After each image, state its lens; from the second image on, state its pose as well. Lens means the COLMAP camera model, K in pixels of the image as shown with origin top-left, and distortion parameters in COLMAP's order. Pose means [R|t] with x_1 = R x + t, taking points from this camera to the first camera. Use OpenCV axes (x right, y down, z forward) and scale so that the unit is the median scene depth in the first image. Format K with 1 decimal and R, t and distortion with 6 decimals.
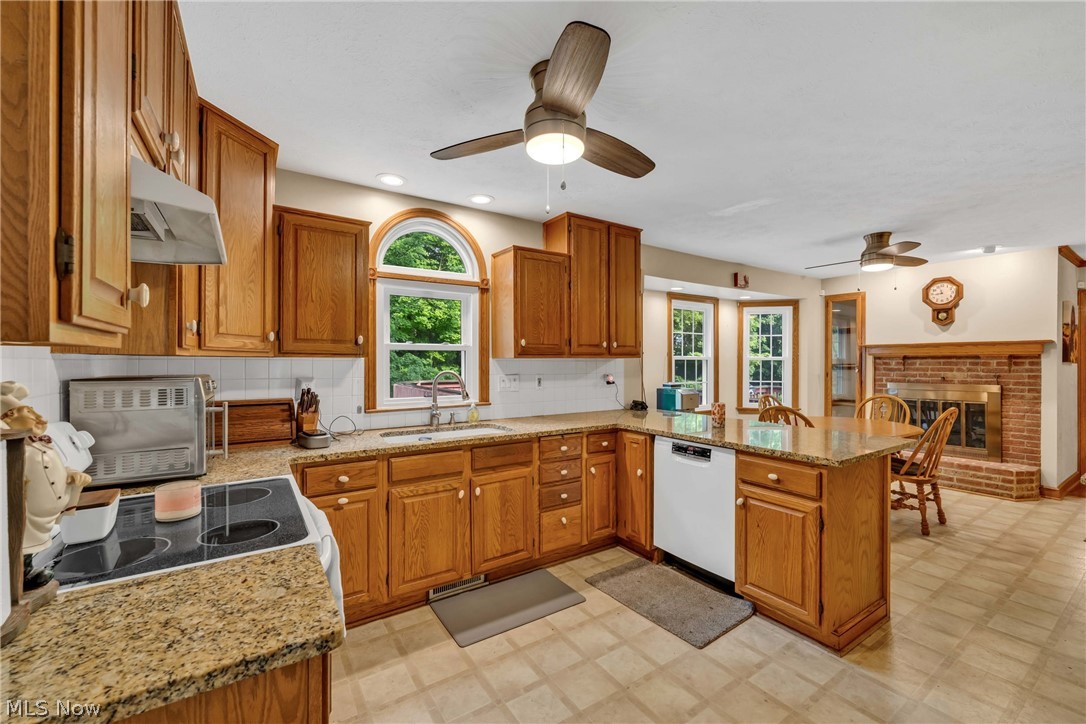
lens RADIAL K [[449.6, 0, 542.5], [0, 449.6, 360.1], [0, 0, 1]] dist [-0.002094, -0.000394]
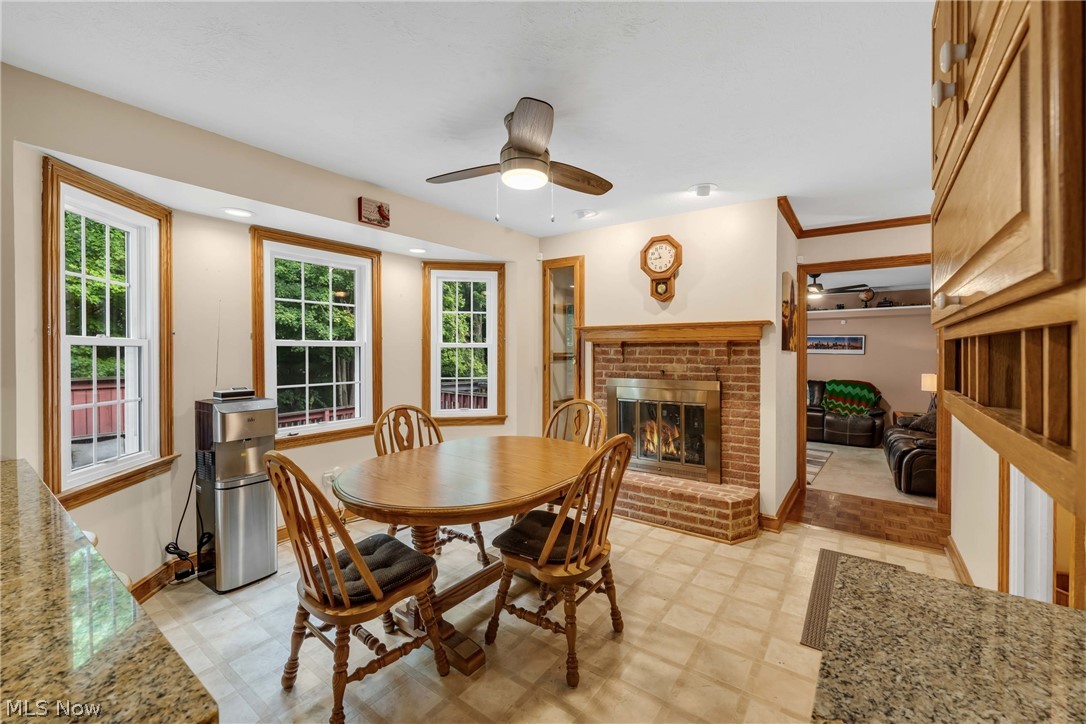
lens RADIAL K [[452.1, 0, 542.2], [0, 452.1, 348.4], [0, 0, 1]] dist [0.001540, 0.000137]
pose [[0.937591, 0.002388, 0.347732, 0.481768], [-0.002360, 0.999997, -0.000506, 0.002132], [-0.347732, -0.000346, 0.937594, 0.395183]]
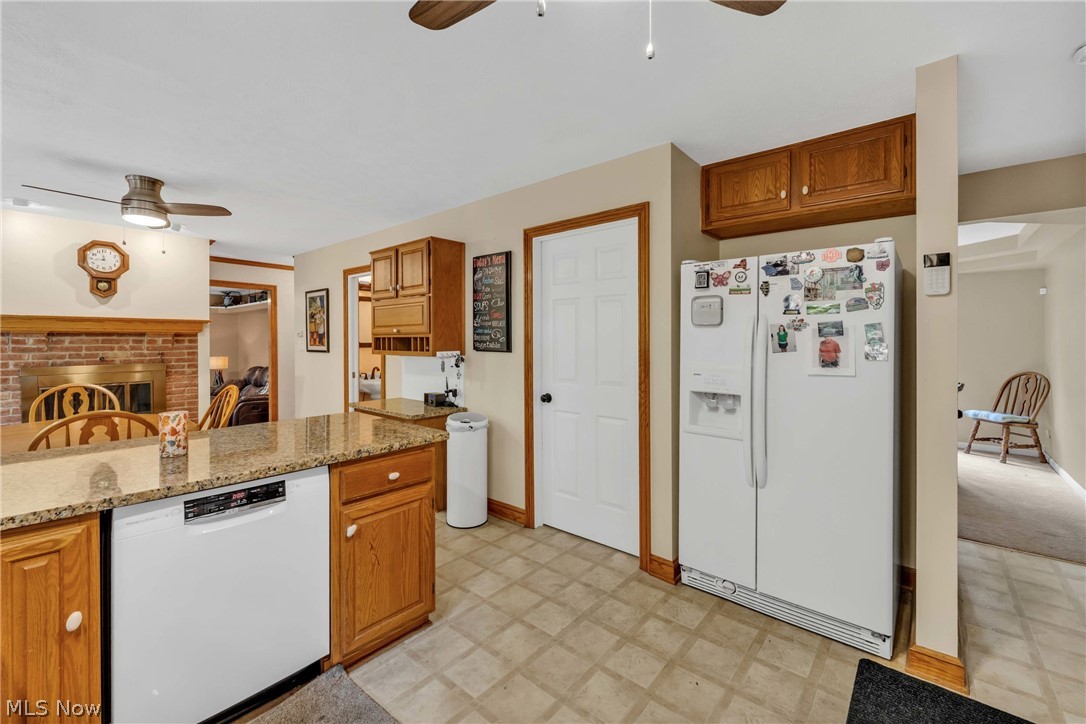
lens RADIAL K [[440.1, 0, 540.6], [0, 440.1, 352.5], [0, 0, 1]] dist [-0.002028, -0.000168]
pose [[-0.270550, -0.026120, 0.962352, -0.160403], [-0.003450, 0.999652, 0.026163, 0.004144], [-0.962700, 0.003758, -0.270546, 0.455566]]
